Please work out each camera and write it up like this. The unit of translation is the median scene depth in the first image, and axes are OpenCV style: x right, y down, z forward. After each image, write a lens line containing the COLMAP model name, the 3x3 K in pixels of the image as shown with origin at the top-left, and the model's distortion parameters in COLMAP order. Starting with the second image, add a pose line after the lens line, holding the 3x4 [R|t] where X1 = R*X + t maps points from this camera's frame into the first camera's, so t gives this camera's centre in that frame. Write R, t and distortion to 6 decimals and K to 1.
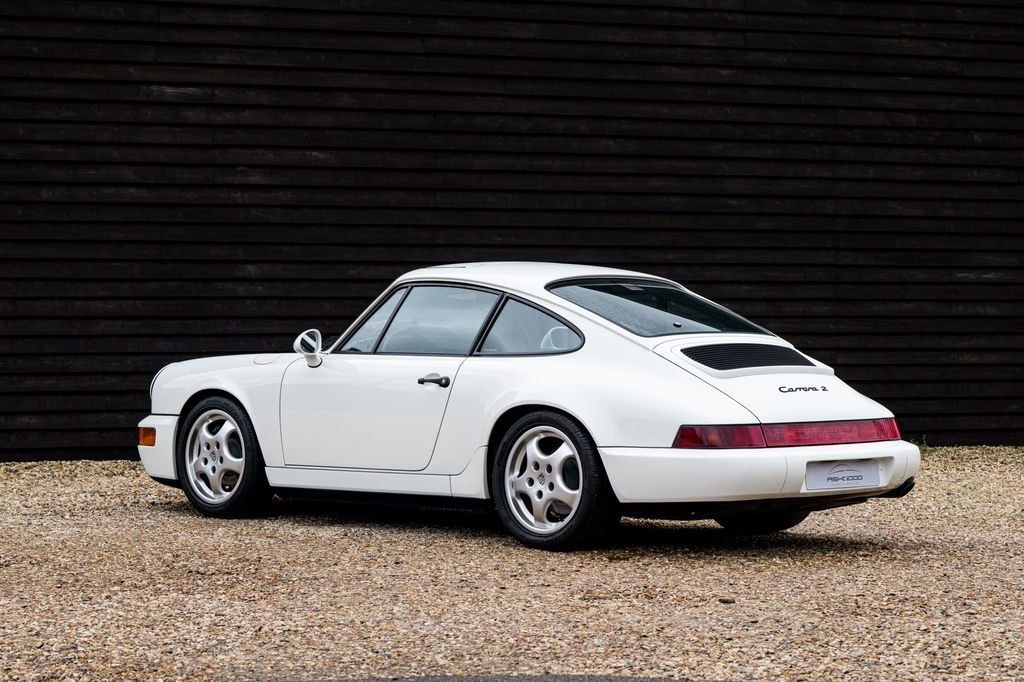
lens RADIAL K [[2484.5, 0, 512.0], [0, 2484.5, 341.0], [0, 0, 1]] dist [-0.009298, -0.109959]
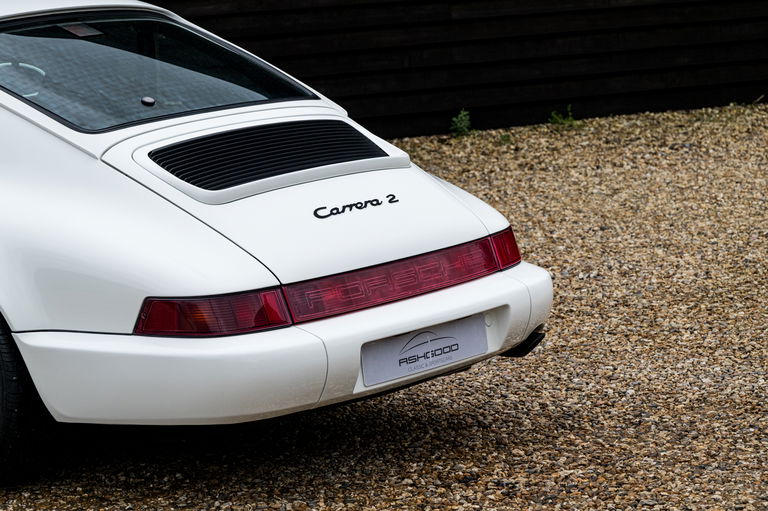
lens RADIAL K [[2518.3, 0, 384.0], [0, 2518.3, 255.5], [0, 0, 1]] dist [0.000951, 0.736253]
pose [[0.995073, -0.057902, 0.080475, 0.048548], [0.045144, 0.987321, 0.152182, -0.040649], [-0.088267, -0.147800, 0.985071, 0.257934]]
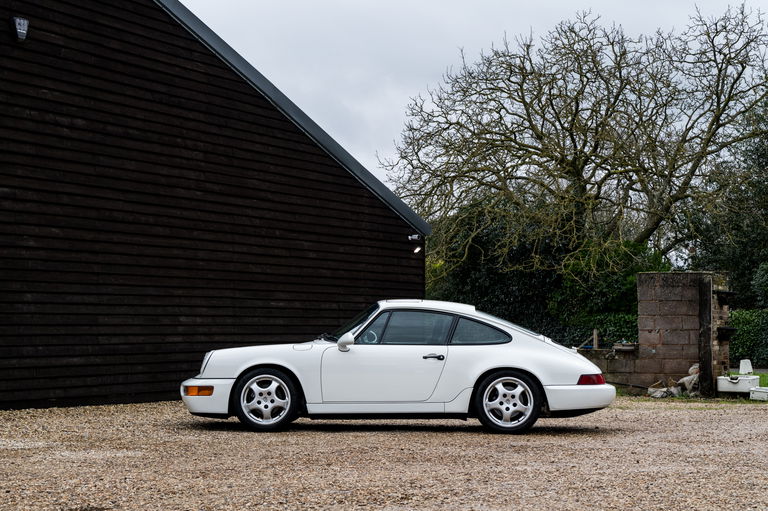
lens RADIAL K [[1589.7, 0, 384.0], [0, 1589.7, 255.5], [0, 0, 1]] dist [-0.035440, -0.091444]
pose [[0.734425, 0.032153, 0.677928, -0.656346], [0.003210, 0.998701, -0.050845, -0.000860], [-0.678682, 0.039518, 0.733368, 0.038570]]
